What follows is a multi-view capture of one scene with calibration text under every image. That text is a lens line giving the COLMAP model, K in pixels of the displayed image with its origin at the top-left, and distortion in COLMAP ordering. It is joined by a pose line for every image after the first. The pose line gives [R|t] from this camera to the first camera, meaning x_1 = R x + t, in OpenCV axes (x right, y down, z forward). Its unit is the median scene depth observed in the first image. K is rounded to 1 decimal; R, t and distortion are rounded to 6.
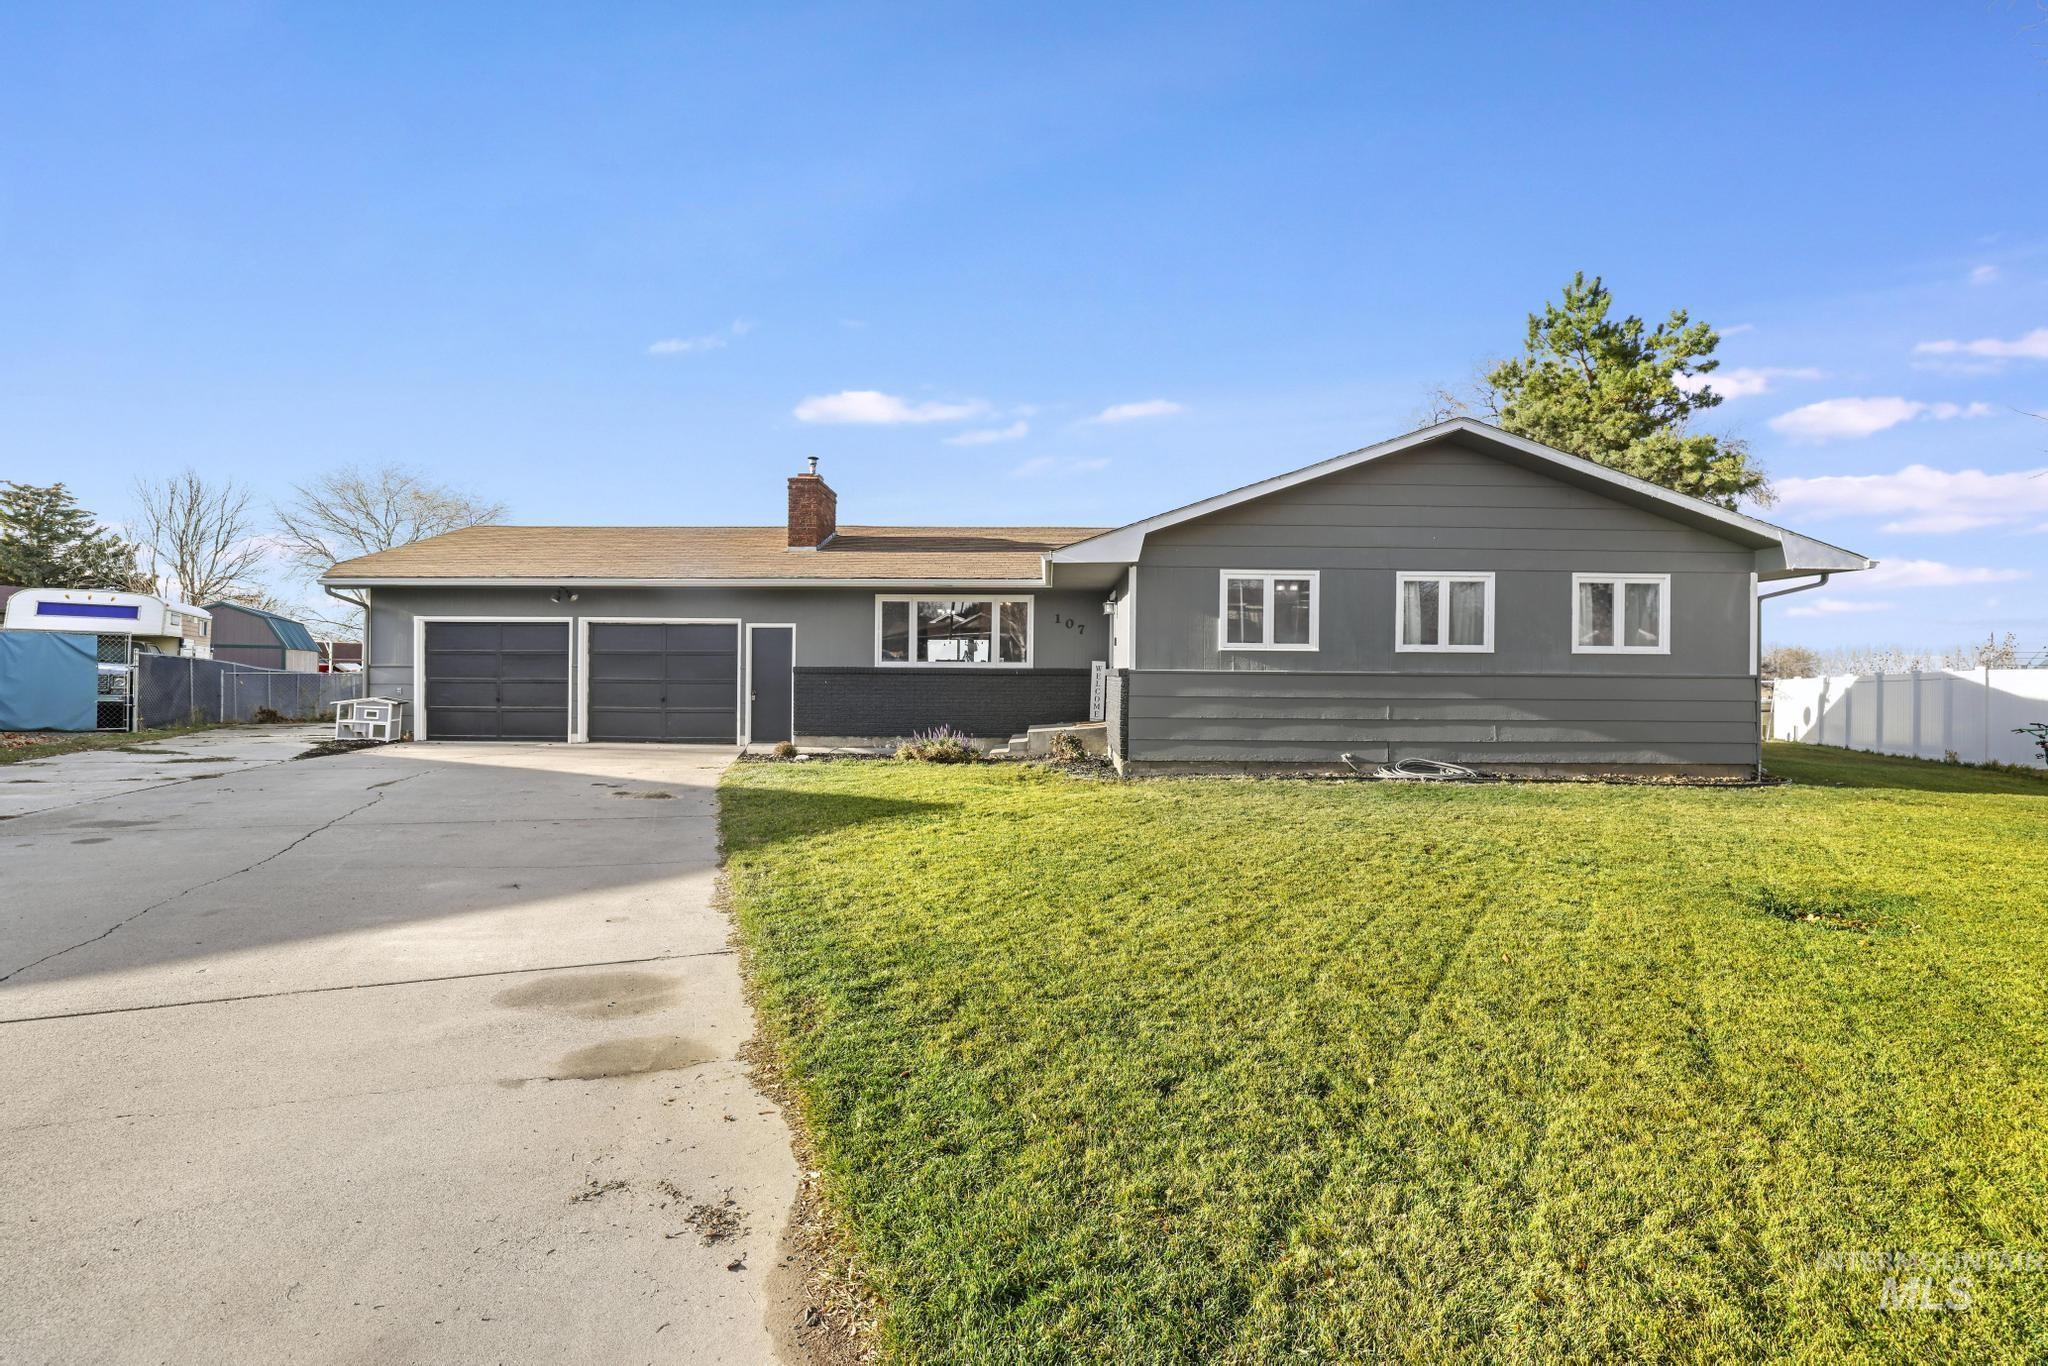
lens RADIAL K [[886.1, 0, 1020.6], [0, 886.1, 674.4], [0, 0, 1]] dist [-0.033136, 0.000813]
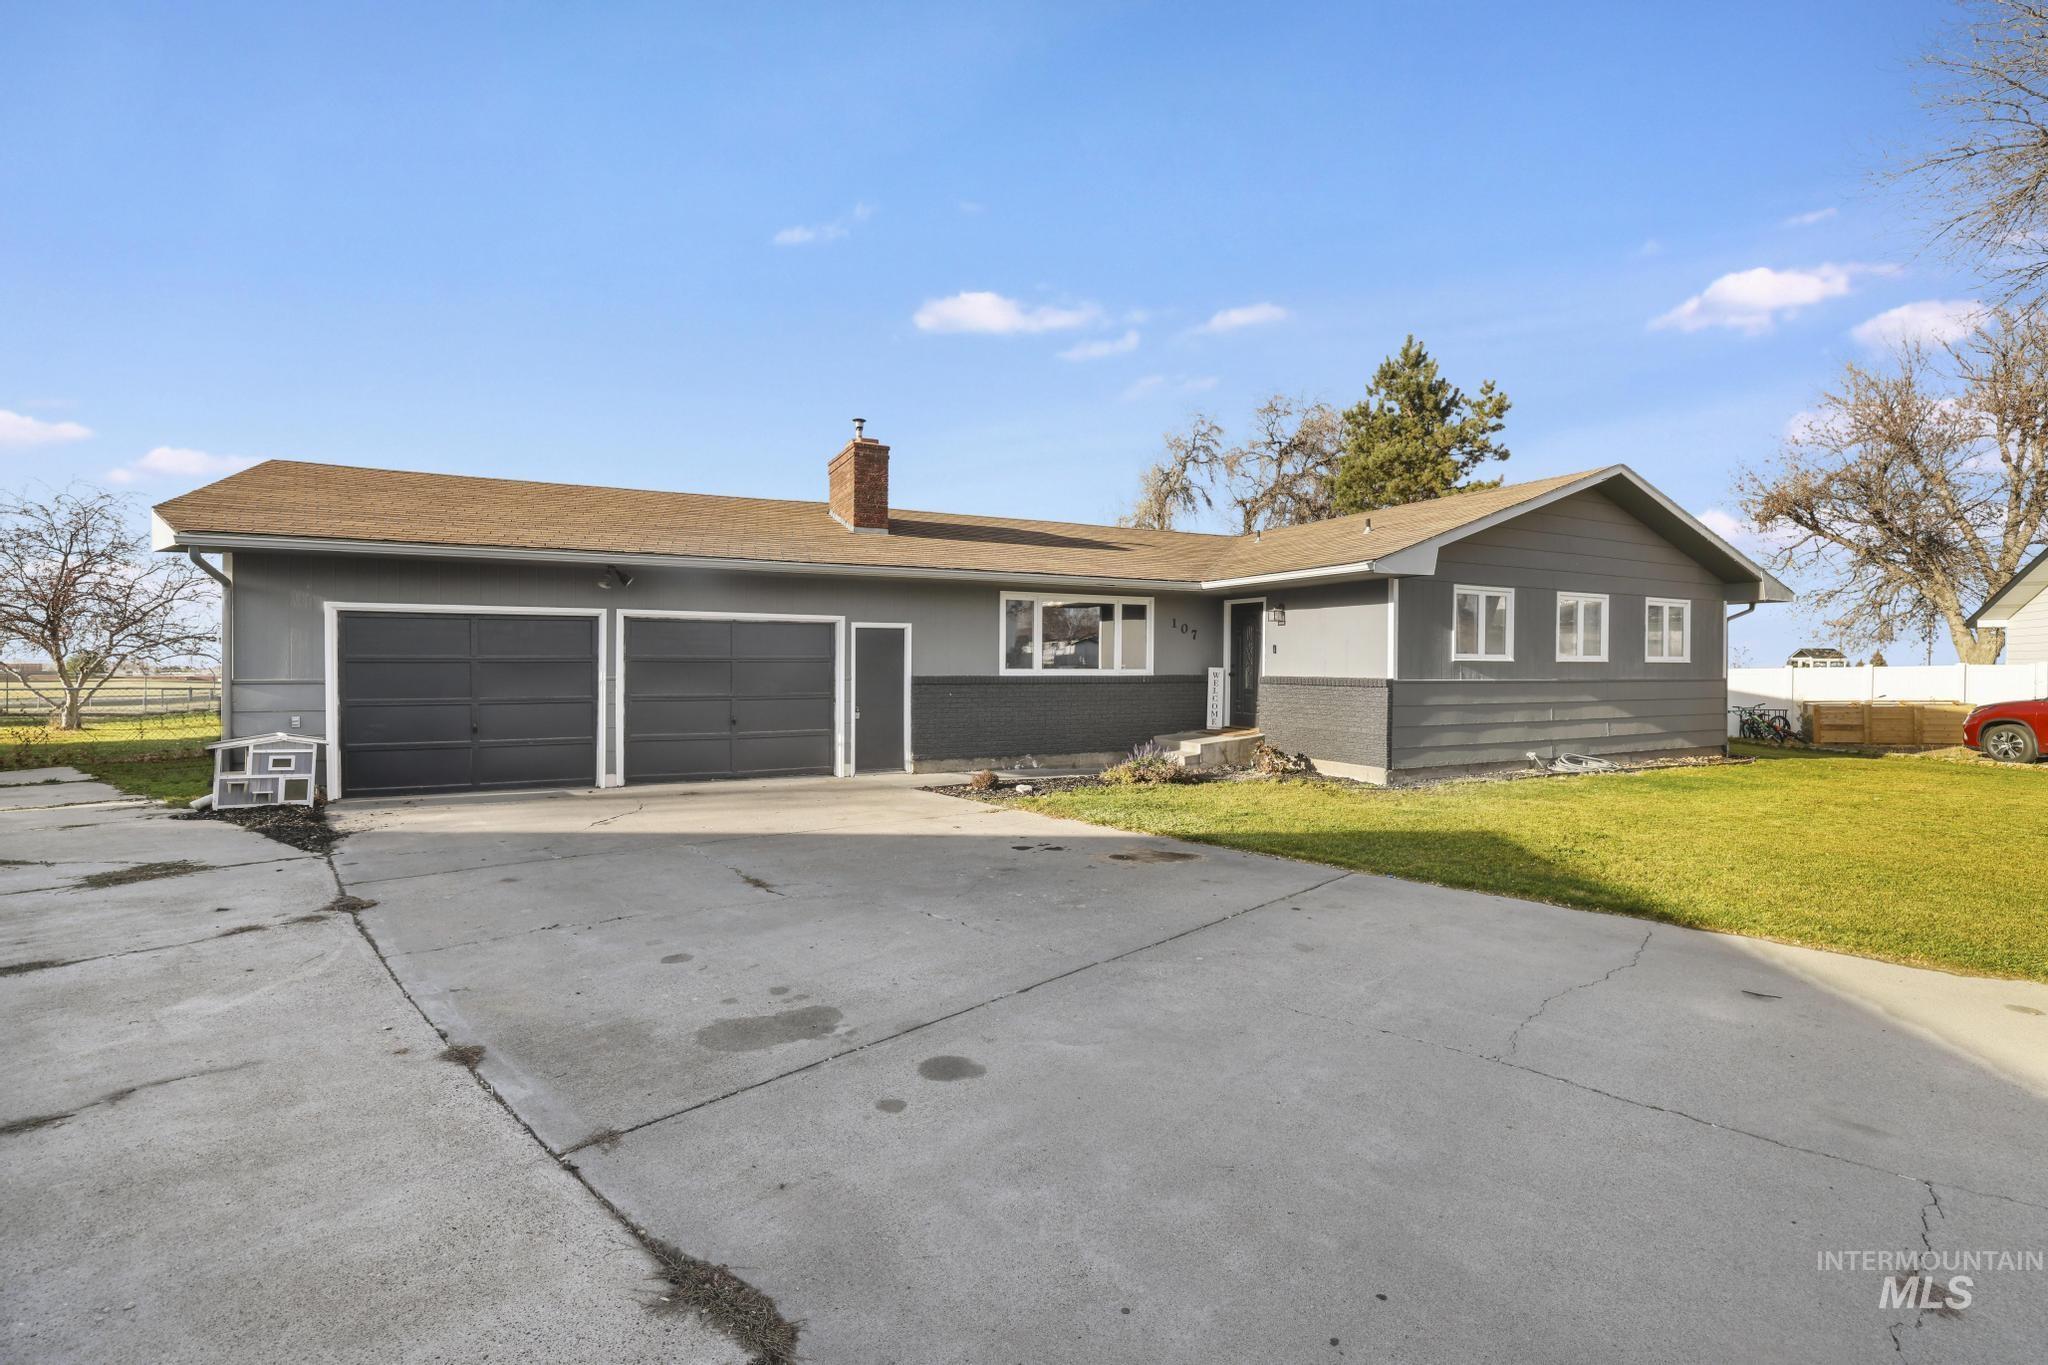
lens RADIAL K [[902.1, 0, 1010.5], [0, 902.1, 671.9], [0, 0, 1]] dist [-0.036983, 0.011872]
pose [[0.891593, -0.008083, 0.452765, -0.552089], [0.005476, 0.999960, 0.007068, -0.018221], [-0.452804, -0.003823, 0.891602, 0.215764]]
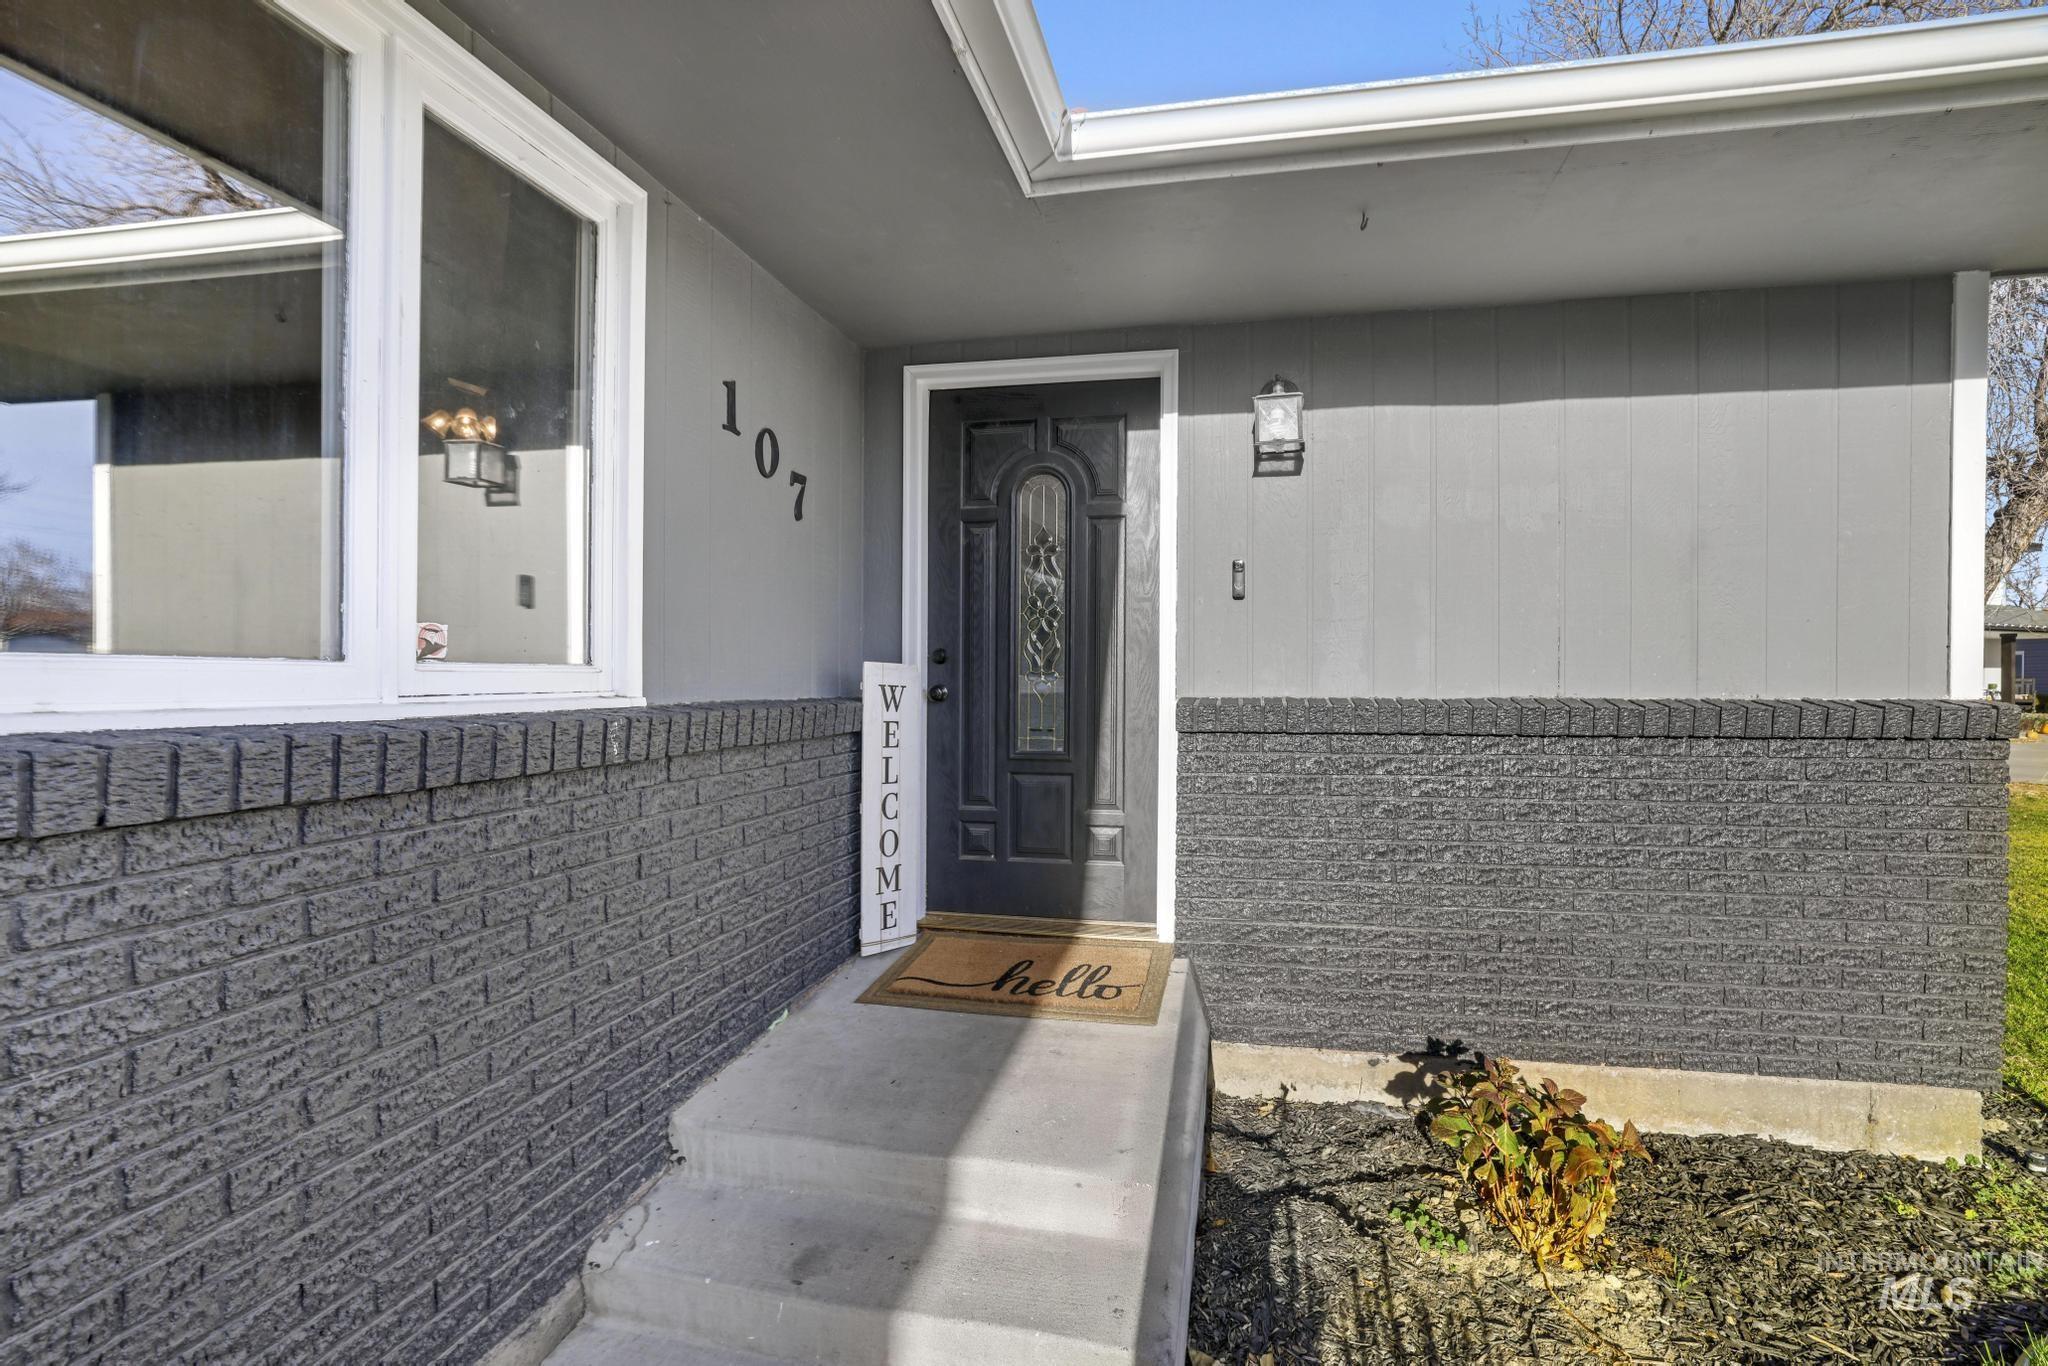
lens RADIAL K [[902.1, 0, 1010.5], [0, 902.1, 672.4], [0, 0, 1]] dist [-0.036983, 0.011872]
pose [[0.164630, -0.004082, 0.986347, -0.116609], [0.005291, 0.999981, 0.003255, -0.012956], [-0.986341, 0.004683, 0.164648, 0.920351]]
